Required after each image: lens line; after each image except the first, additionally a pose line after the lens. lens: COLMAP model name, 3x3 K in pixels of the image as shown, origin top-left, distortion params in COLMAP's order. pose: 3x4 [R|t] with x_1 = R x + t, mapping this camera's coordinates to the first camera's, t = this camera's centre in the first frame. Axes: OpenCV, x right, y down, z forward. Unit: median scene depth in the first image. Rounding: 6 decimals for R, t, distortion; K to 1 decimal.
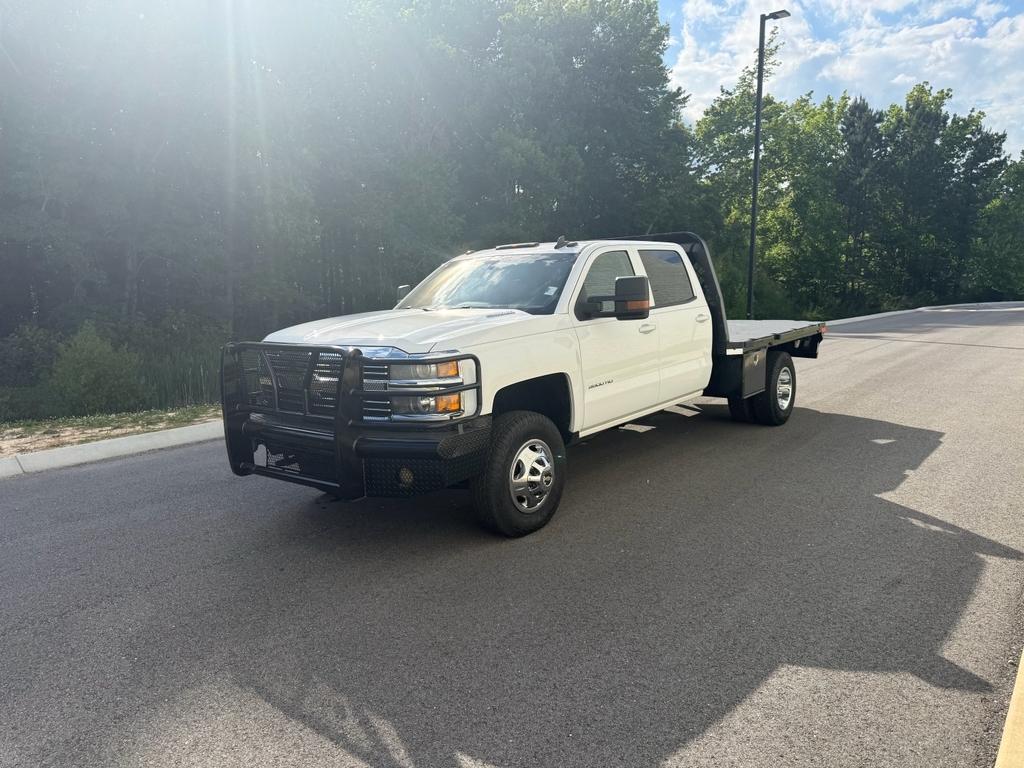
lens RADIAL K [[775.7, 0, 507.9], [0, 775.7, 385.3], [0, 0, 1]] dist [0.000656, -0.006797]
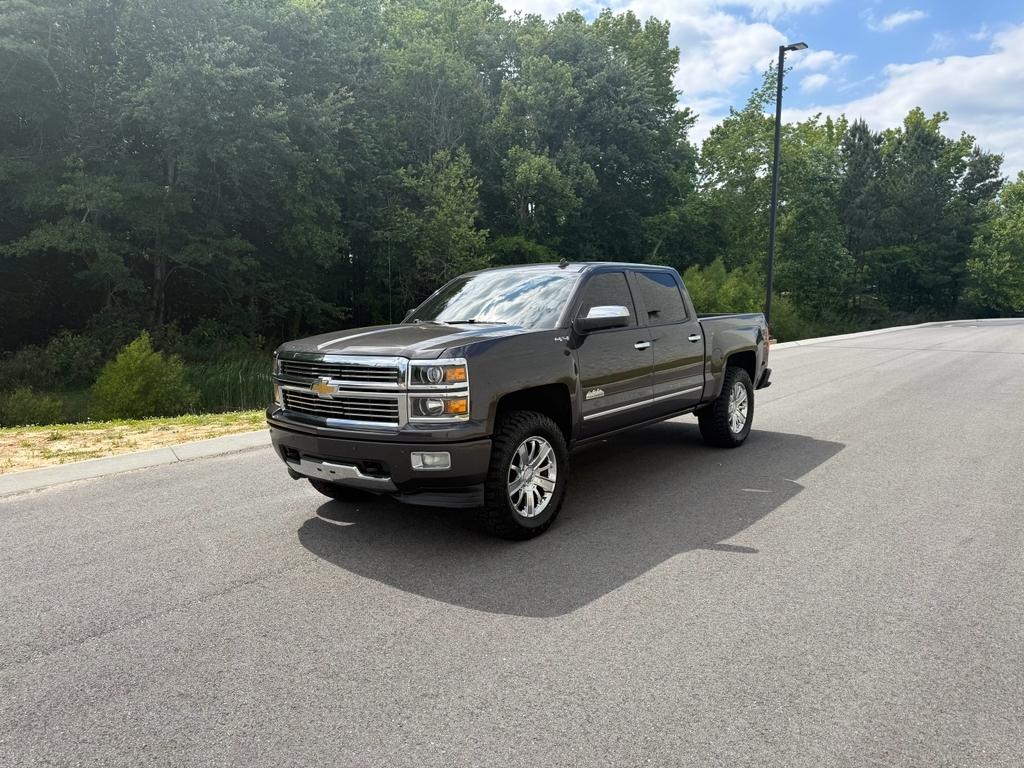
lens RADIAL K [[776.8, 0, 512.0], [0, 776.8, 384.0], [0, 0, 1]] dist [-0.001362, -0.002980]
pose [[0.999891, 0.008322, 0.012192, -0.078573], [-0.008111, 0.999817, -0.017317, 0.008449], [-0.012334, 0.017216, 0.999776, -0.078109]]
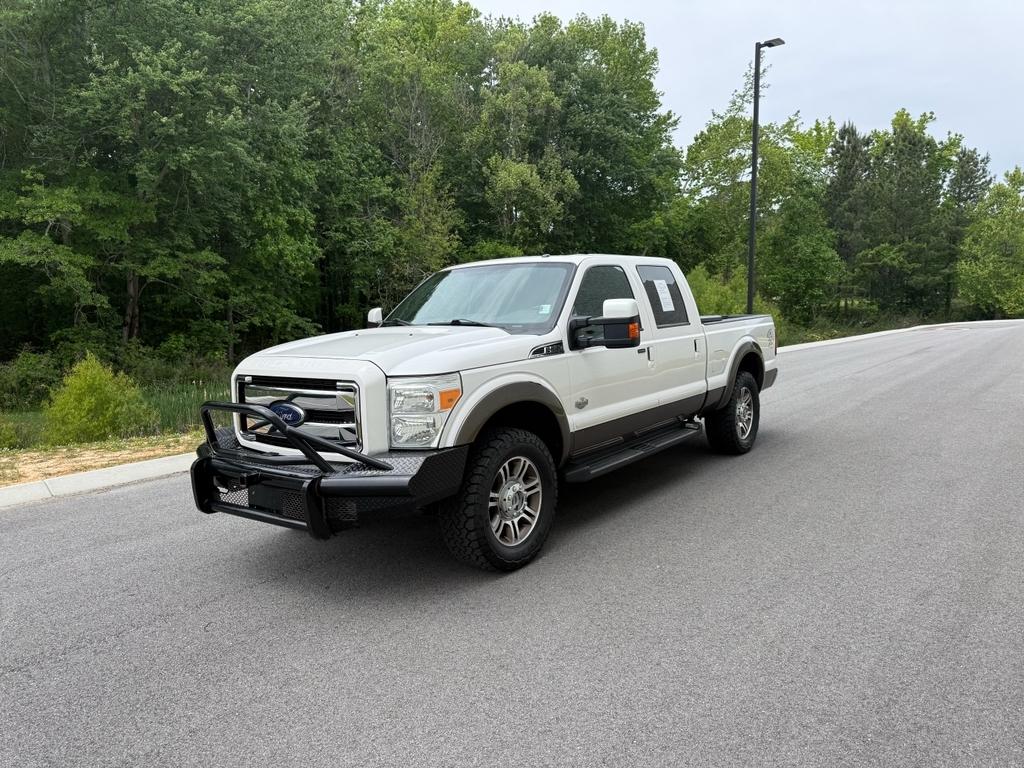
lens RADIAL K [[773.4, 0, 509.9], [0, 773.4, 383.8], [0, 0, 1]] dist [0.002967, -0.006966]
pose [[0.999919, -0.007544, 0.010254, -0.019281], [0.007839, 0.999548, -0.029018, -0.000032], [-0.010030, 0.029096, 0.999526, -0.010144]]
